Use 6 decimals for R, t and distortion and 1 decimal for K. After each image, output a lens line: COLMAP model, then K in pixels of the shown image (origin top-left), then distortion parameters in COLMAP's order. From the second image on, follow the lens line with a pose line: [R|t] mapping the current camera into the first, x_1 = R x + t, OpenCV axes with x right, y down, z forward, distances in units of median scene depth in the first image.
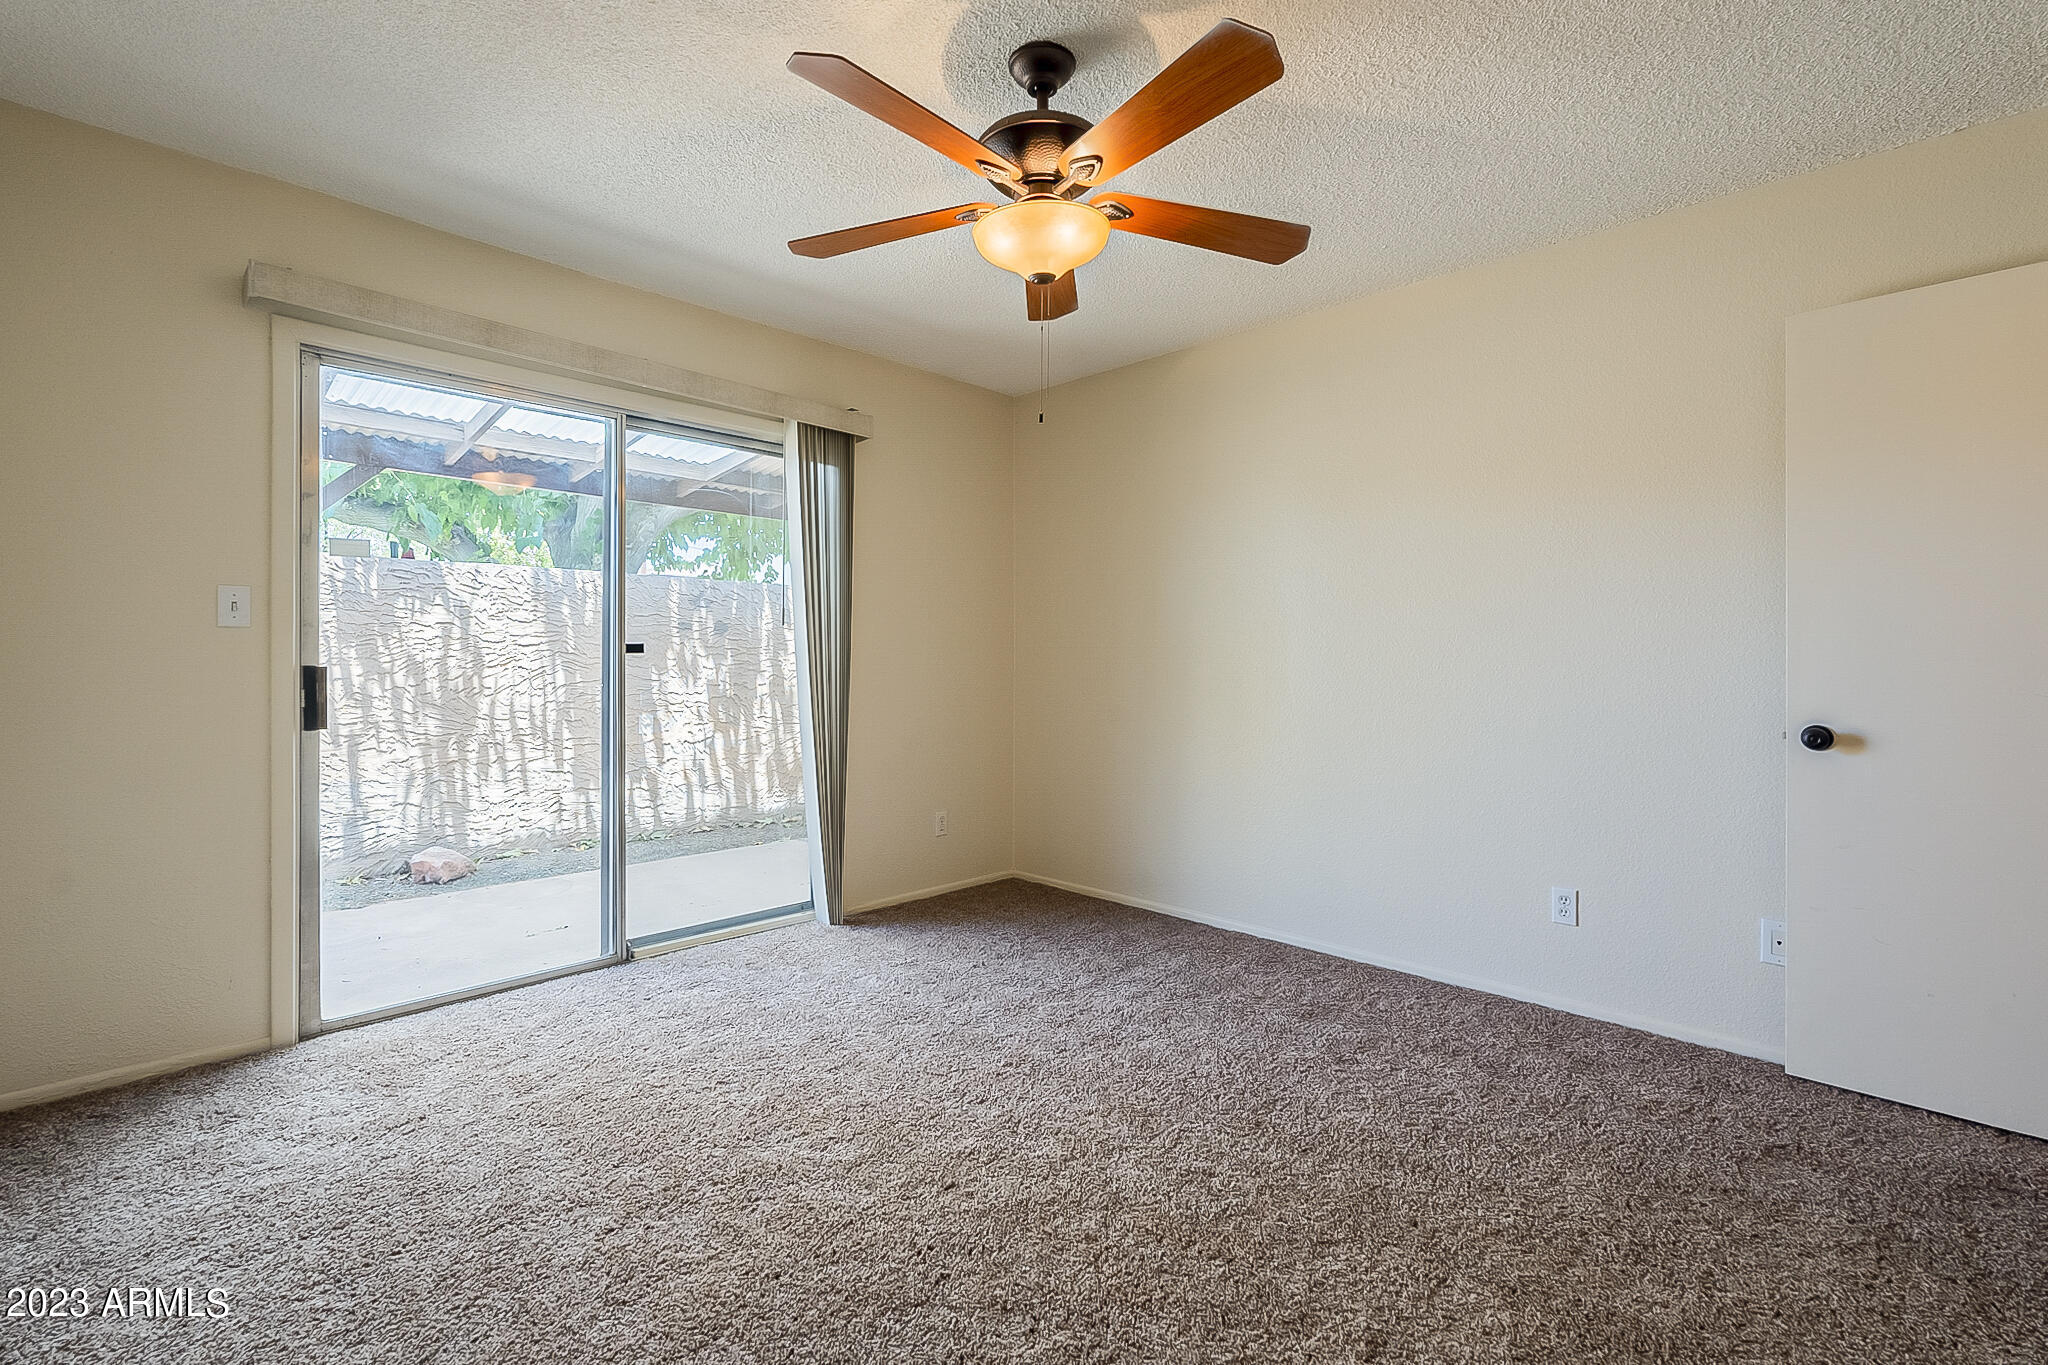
lens RADIAL K [[910.9, 0, 1027.5], [0, 910.9, 673.1], [0, 0, 1]] dist [-0.006601, 0.000993]
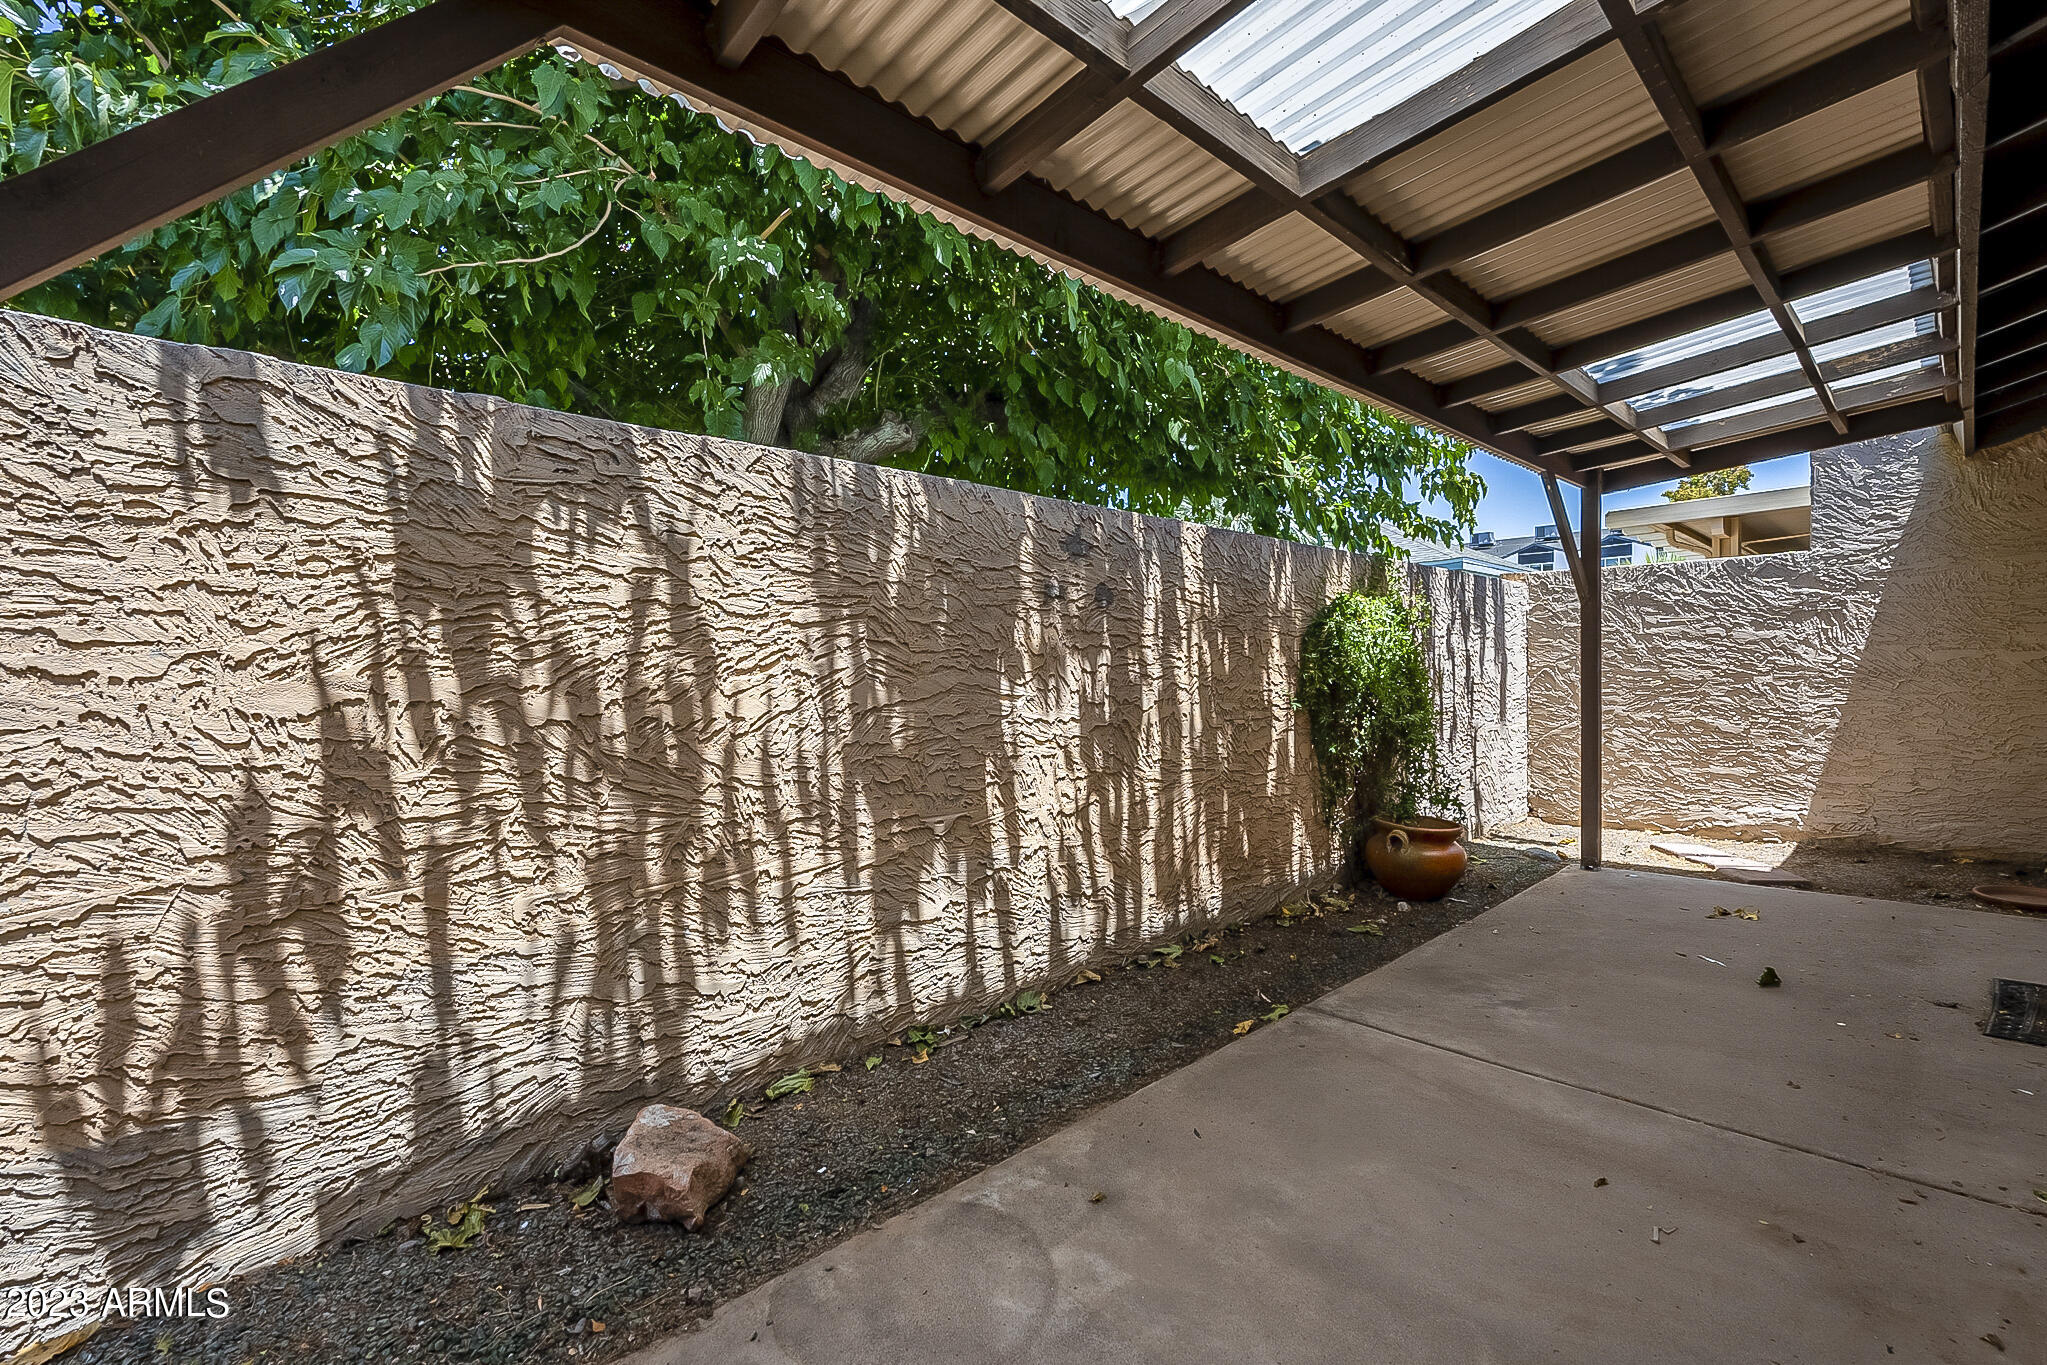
lens RADIAL K [[910.5, 0, 1021.9], [0, 910.5, 675.7], [0, 0, 1]] dist [-0.006601, 0.000993]
pose [[0.998859, -0.009978, -0.046712, -0.420023], [0.009814, 0.999945, -0.003732, -0.002530], [0.046747, 0.003269, 0.998901, 0.552166]]
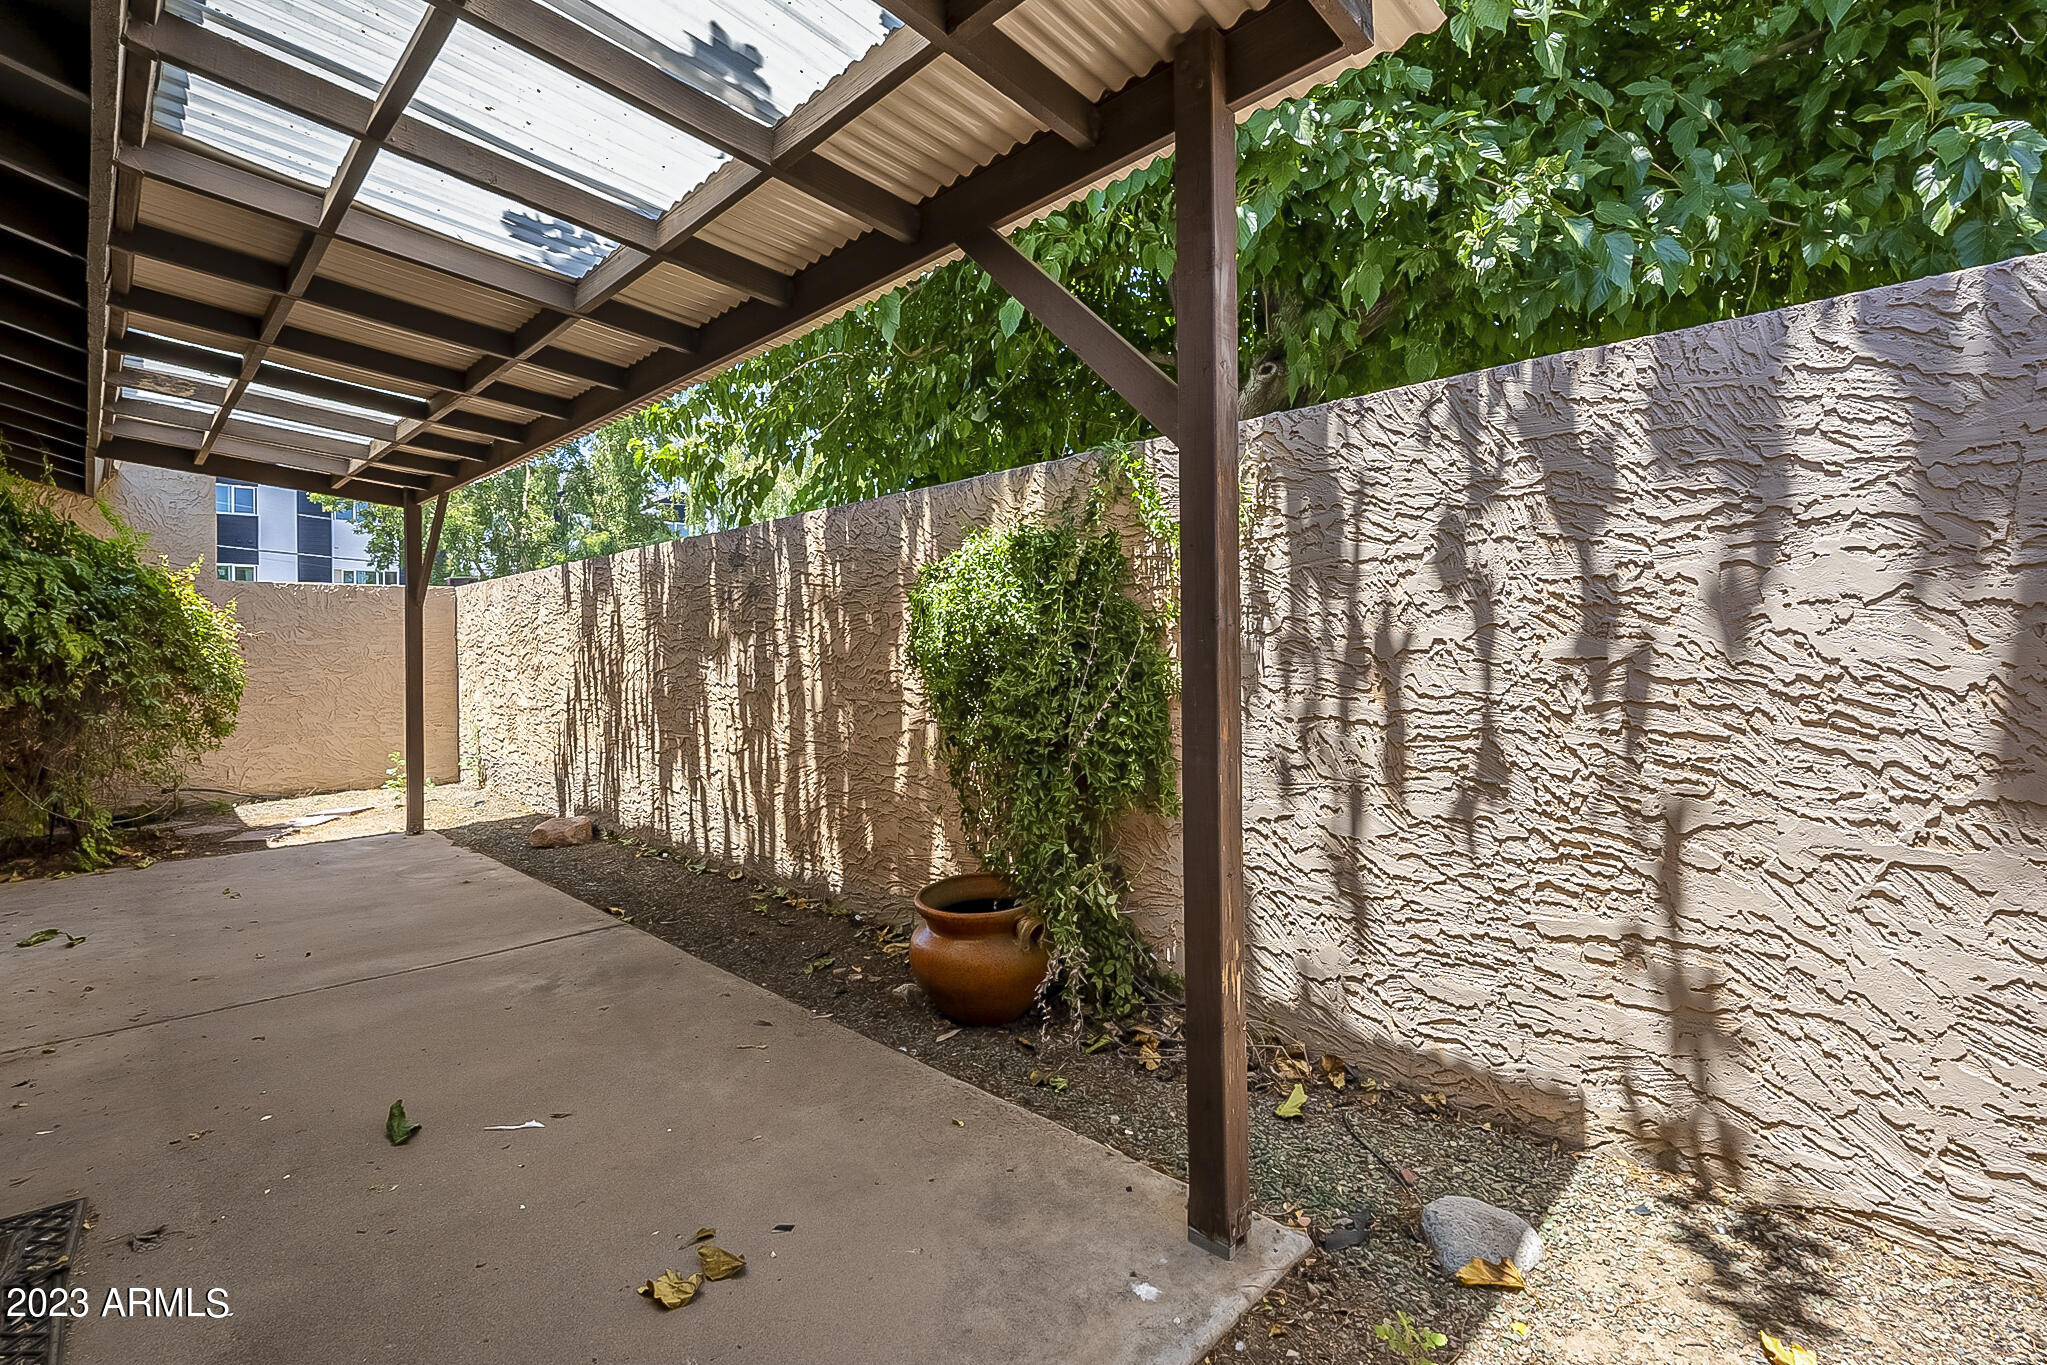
lens RADIAL K [[910.5, 0, 1011.7], [0, 910.5, 635.0], [0, 0, 1]] dist [-0.006601, 0.000993]
pose [[-0.020179, -0.020158, -0.999593, 0.426715], [0.006881, 0.999770, -0.020300, -0.003069], [0.999773, -0.007288, -0.020035, 1.438838]]
